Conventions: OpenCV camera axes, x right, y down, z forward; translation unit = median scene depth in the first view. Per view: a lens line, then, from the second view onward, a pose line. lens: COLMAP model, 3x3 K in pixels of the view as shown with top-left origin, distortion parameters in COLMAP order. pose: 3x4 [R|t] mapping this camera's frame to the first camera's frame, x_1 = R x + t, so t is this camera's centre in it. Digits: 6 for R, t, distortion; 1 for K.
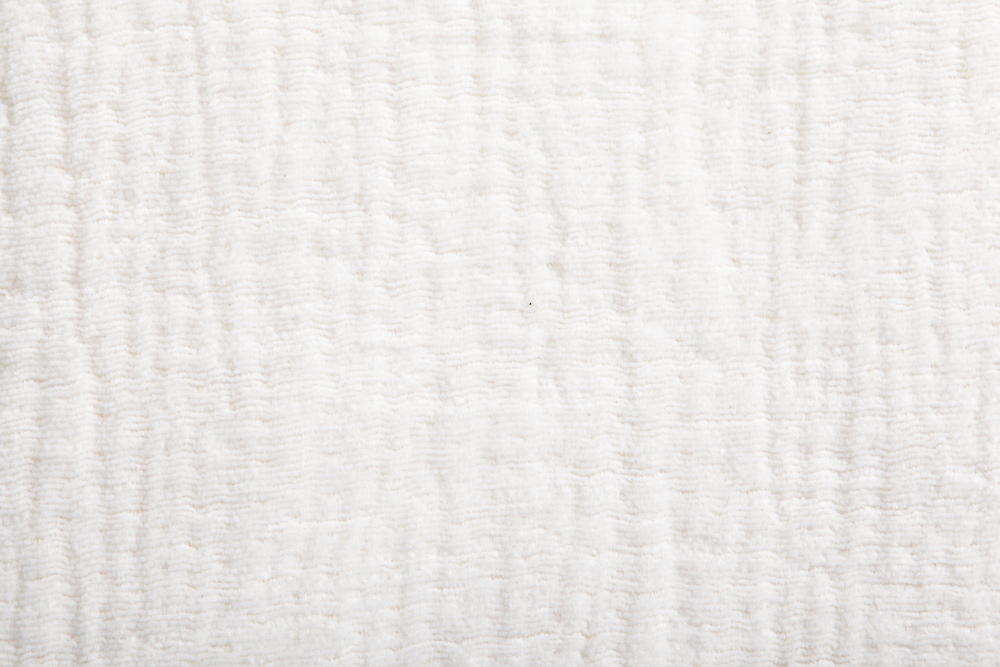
lens RADIAL K [[2024.4, 0, 499.6], [0, 2024.4, 335.0], [0, 0, 1]] dist [-0.015021, 0.000000]
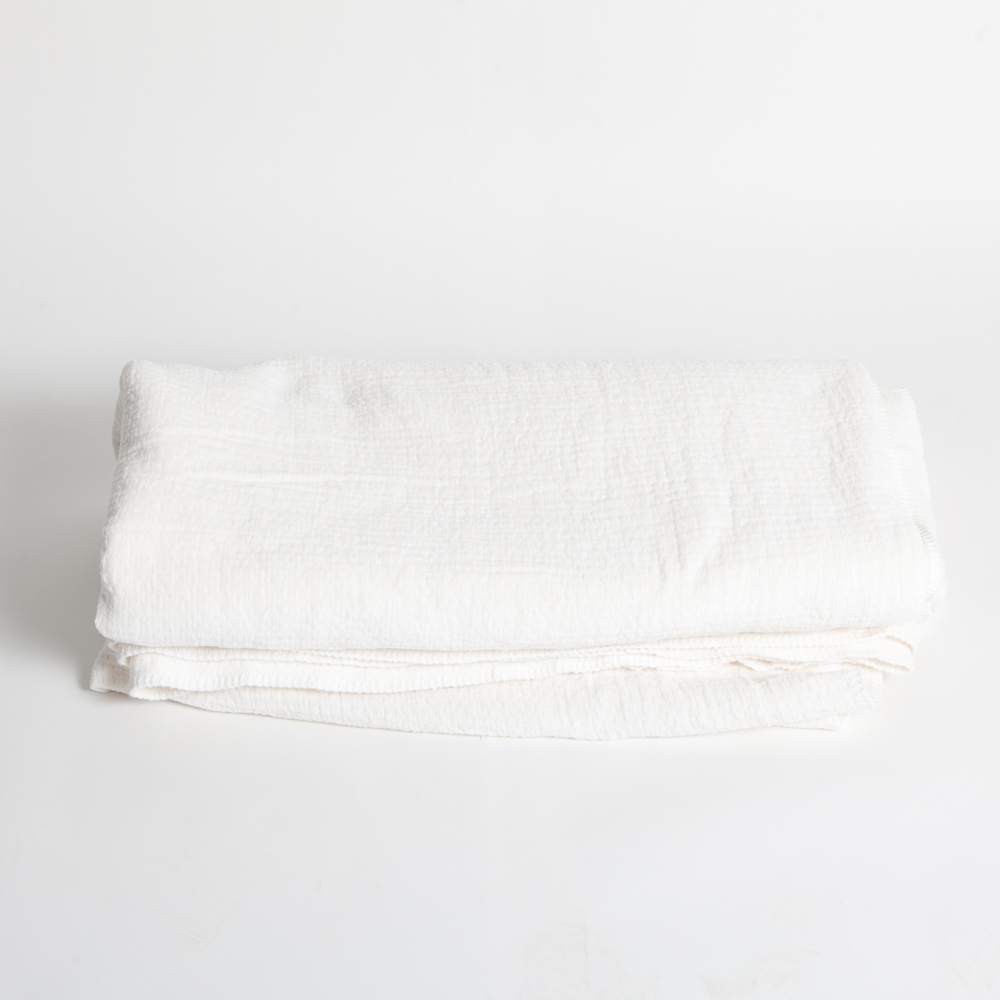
lens RADIAL K [[2229.7, 0, 499.1], [0, 2229.7, 500.3], [0, 0, 1]] dist [-0.040408, 0.000000]
pose [[-0.001014, 0.638714, -0.769444, 3.250361], [-0.993099, 0.089596, 0.075683, -0.311056], [0.117279, 0.764210, 0.634215, -1.568183]]
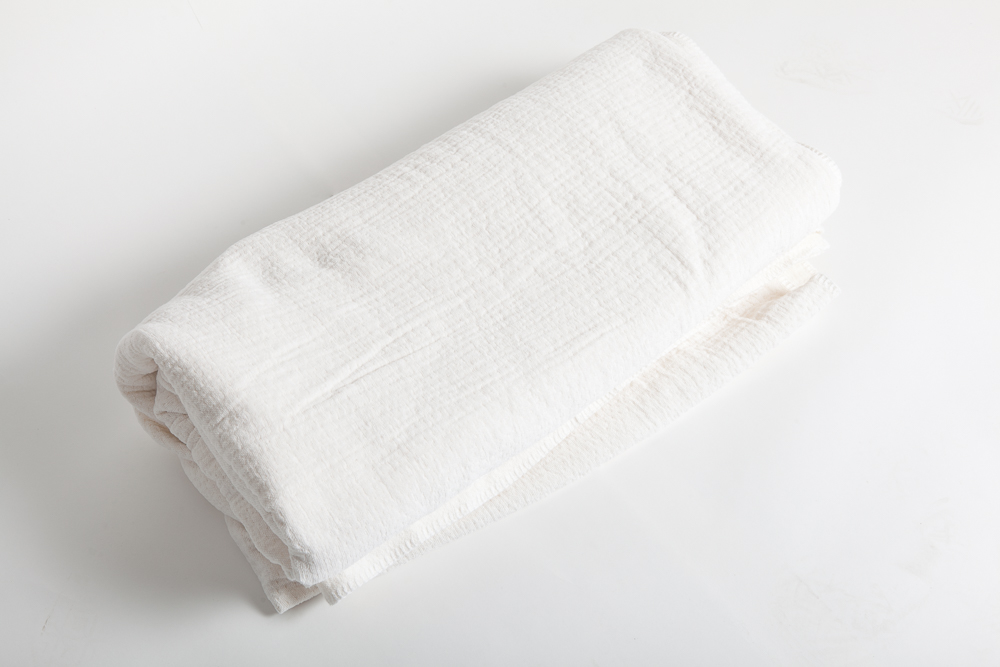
lens RADIAL K [[1404.3, 0, 502.0], [0, 1404.3, 332.1], [0, 0, 1]] dist [-0.055893, 0.000000]
pose [[0.591161, 0.666988, -0.453494, 1.504071], [-0.799442, 0.559057, -0.219881, 0.718121], [0.106871, 0.492527, 0.863710, -1.494756]]
